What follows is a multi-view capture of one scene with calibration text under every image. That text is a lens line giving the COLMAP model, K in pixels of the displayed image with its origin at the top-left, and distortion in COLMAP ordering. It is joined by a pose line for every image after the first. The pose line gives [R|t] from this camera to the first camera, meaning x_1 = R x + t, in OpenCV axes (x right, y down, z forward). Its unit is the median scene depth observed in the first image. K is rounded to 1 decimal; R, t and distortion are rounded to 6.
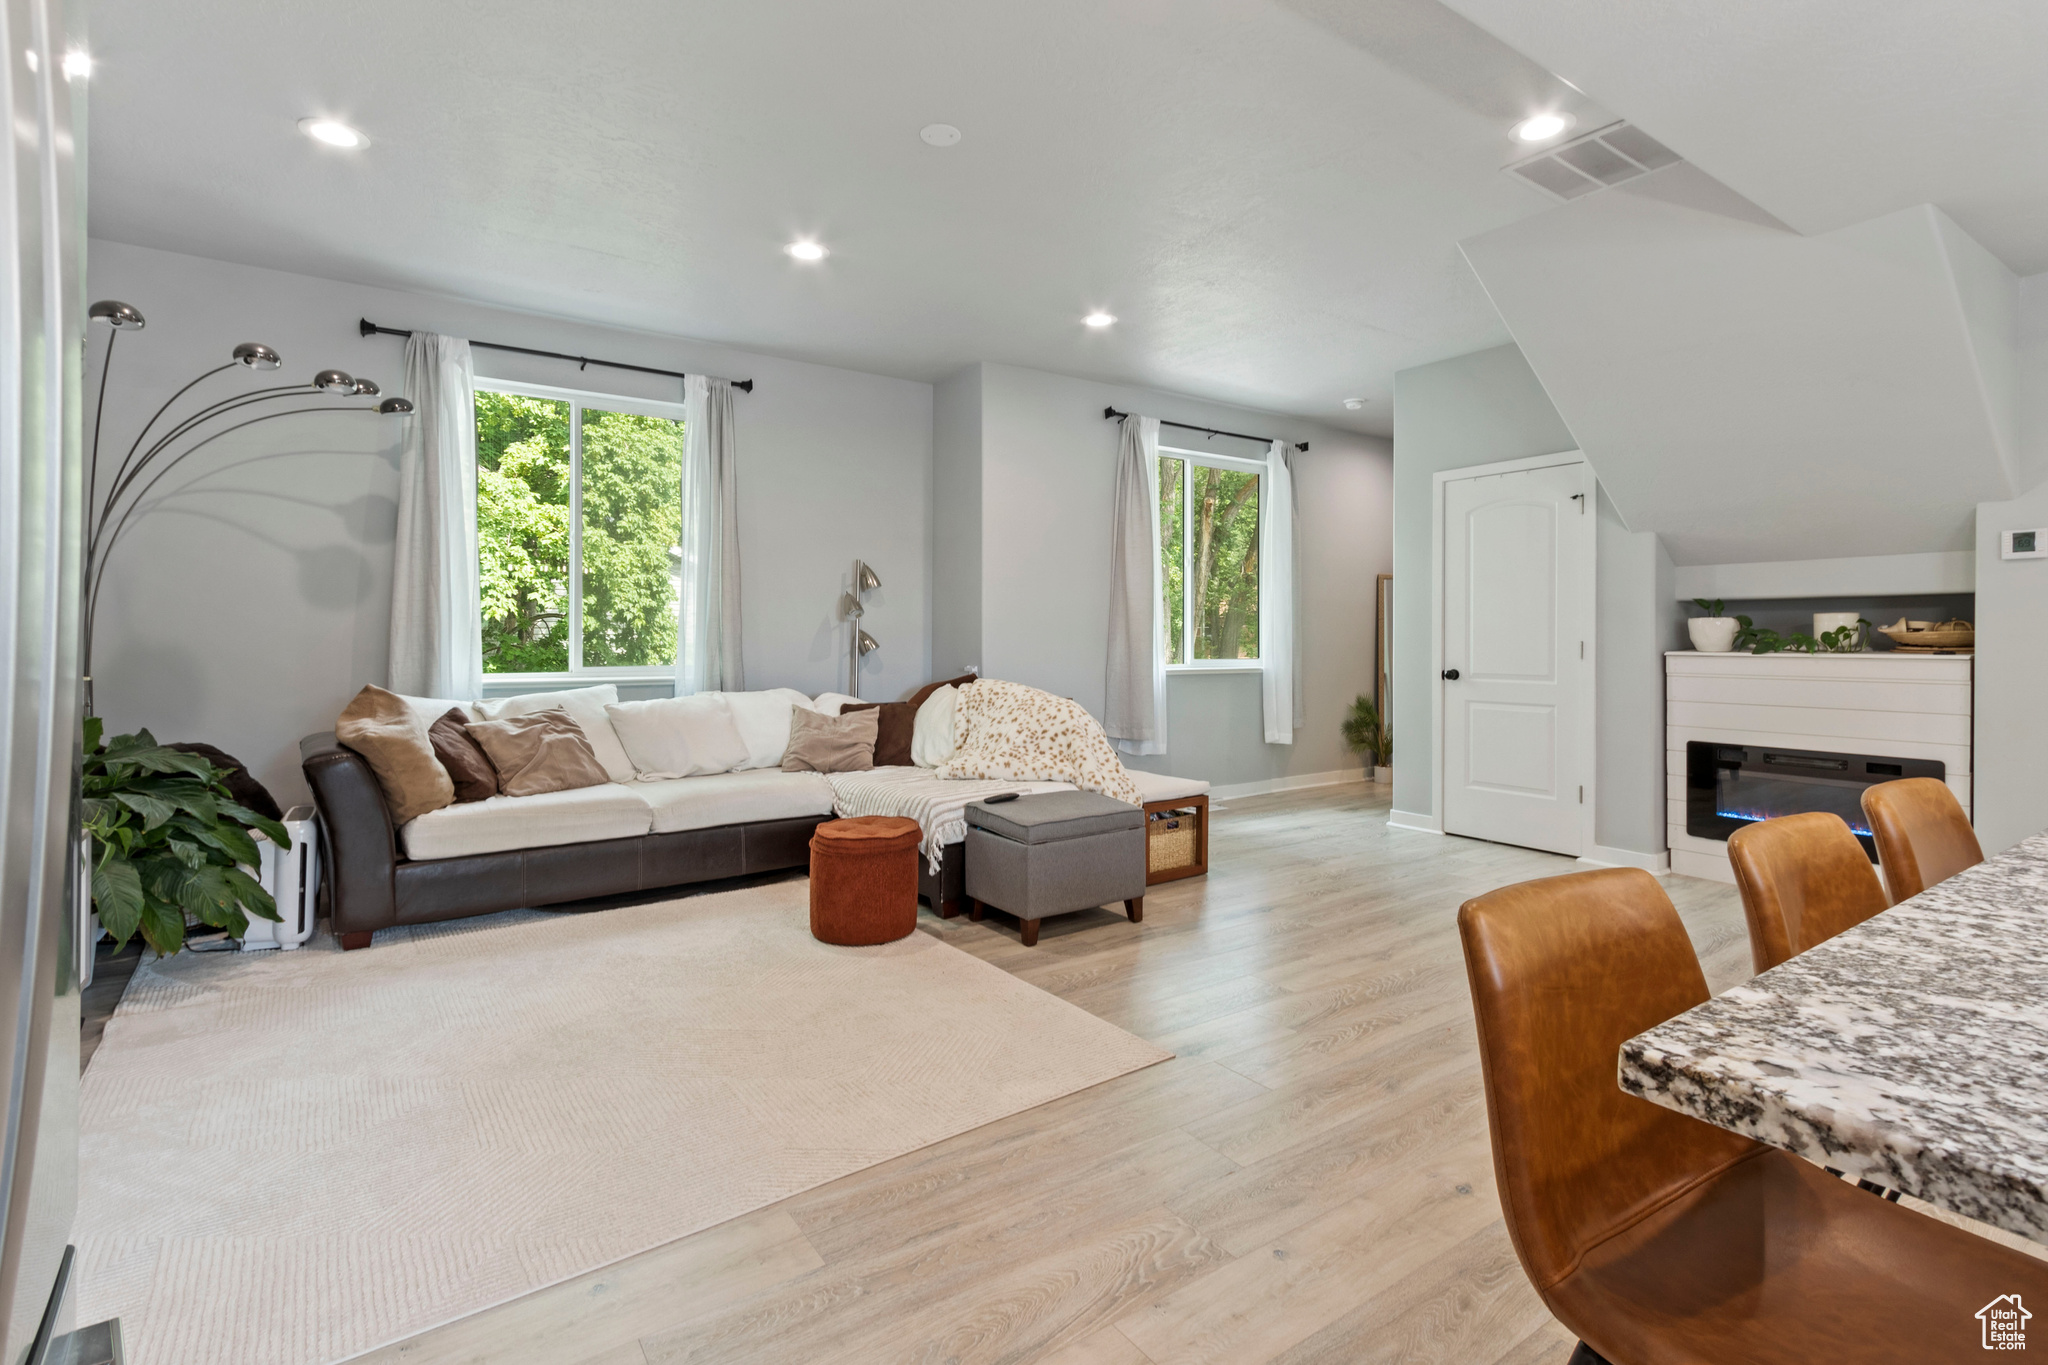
lens RADIAL K [[962.2, 0, 1027.6], [0, 962.2, 633.6], [0, 0, 1]] dist [0.003673, 0.000070]
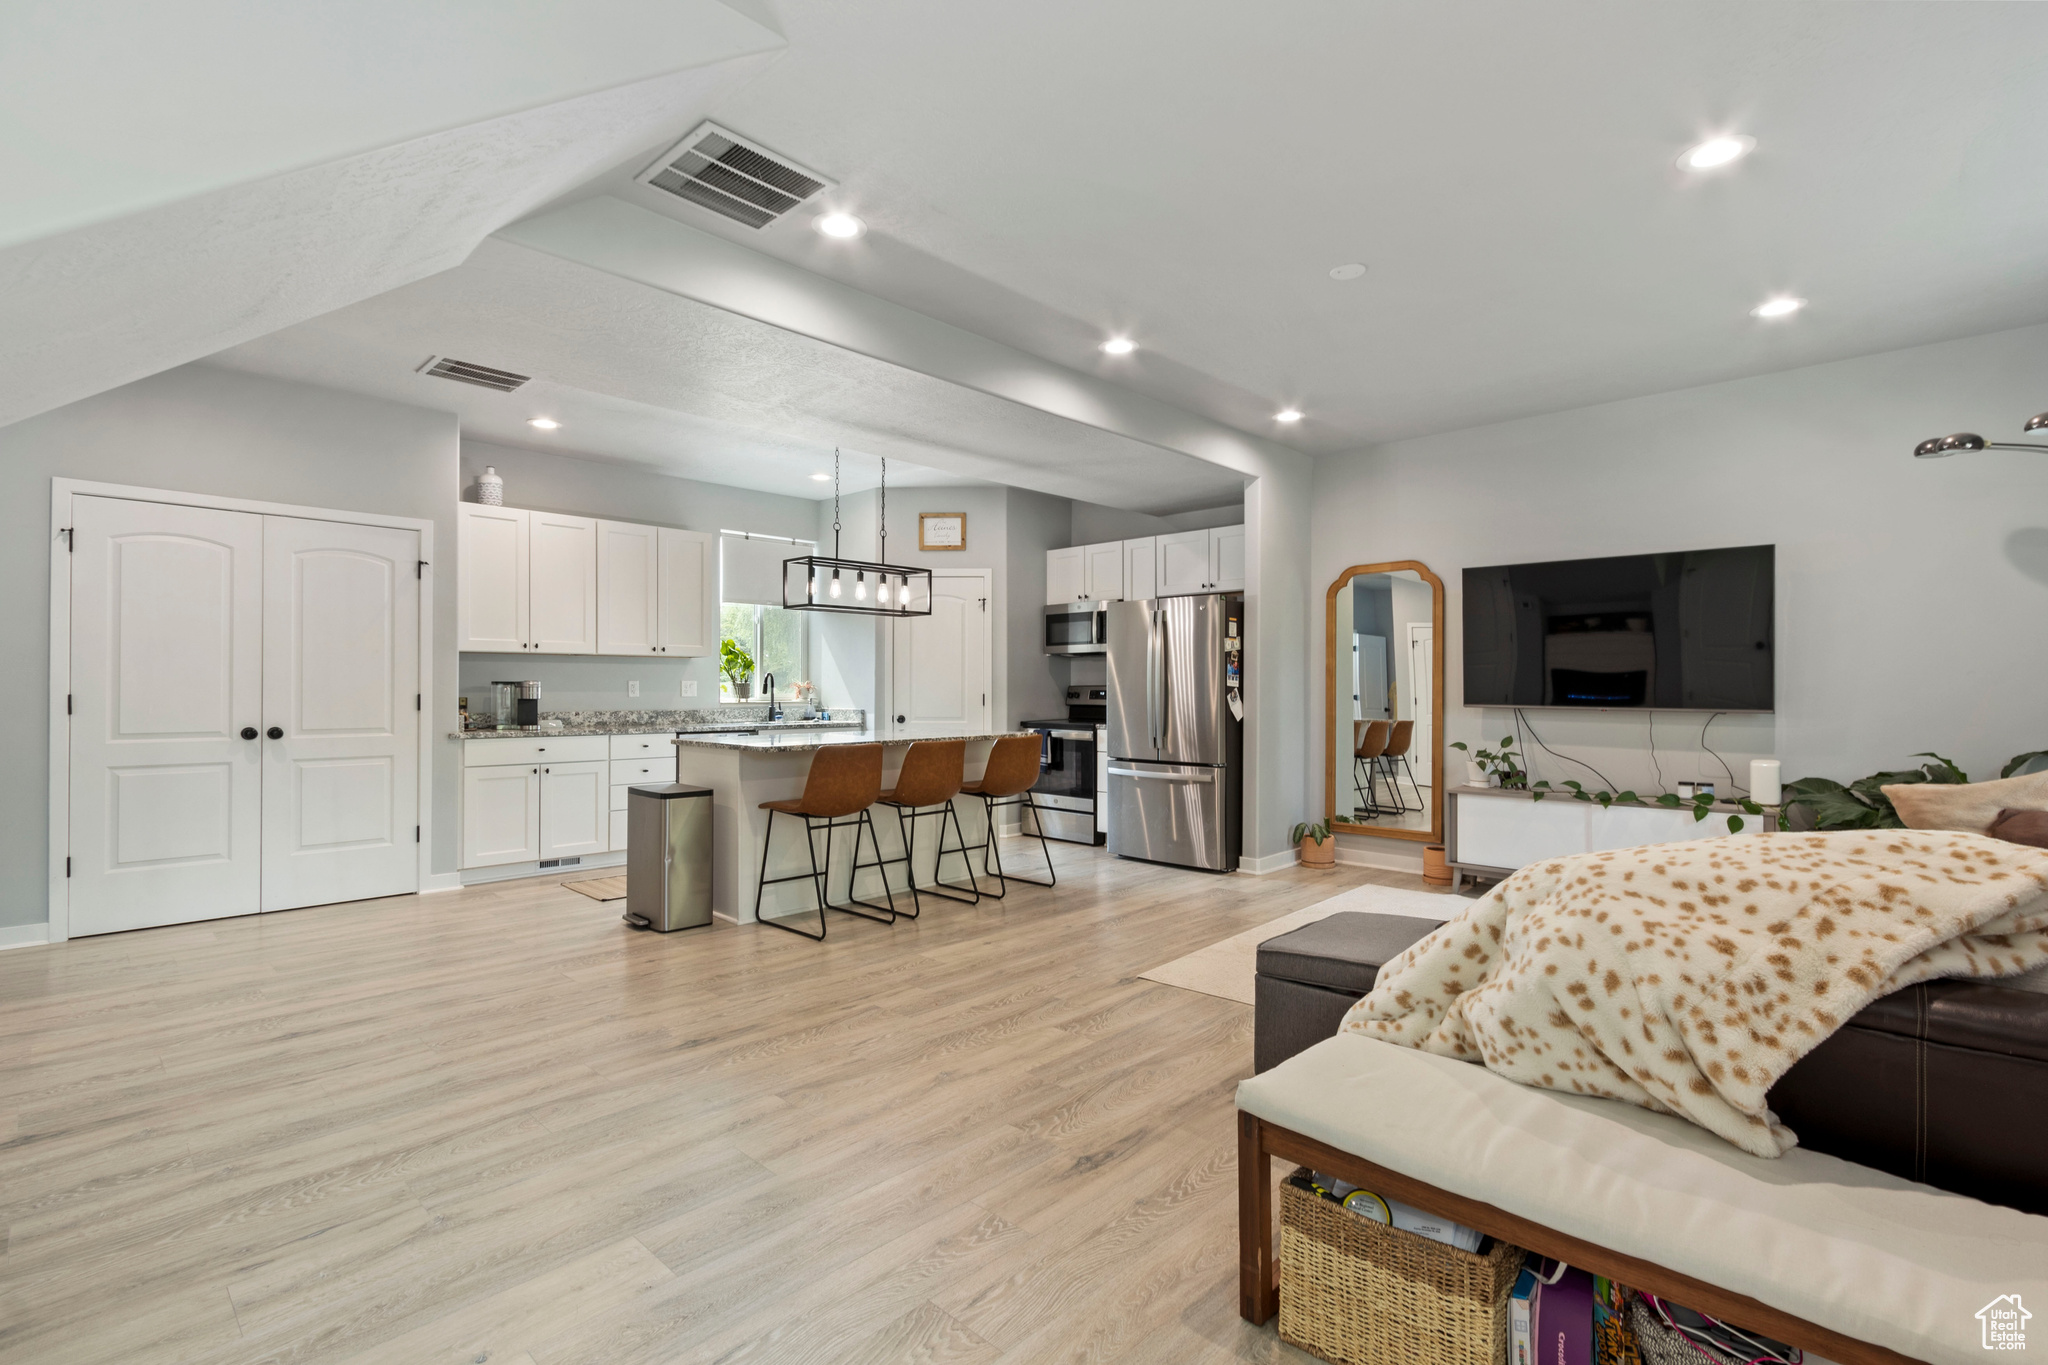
lens RADIAL K [[939.8, 0, 1009.4], [0, 939.8, 687.3], [0, 0, 1]] dist [0.002594, 0.000137]
pose [[-0.982686, -0.004874, -0.185215, 0.477631], [-0.003617, 0.999968, -0.007123, 0.004206], [0.185244, -0.006330, -0.982672, 1.855247]]
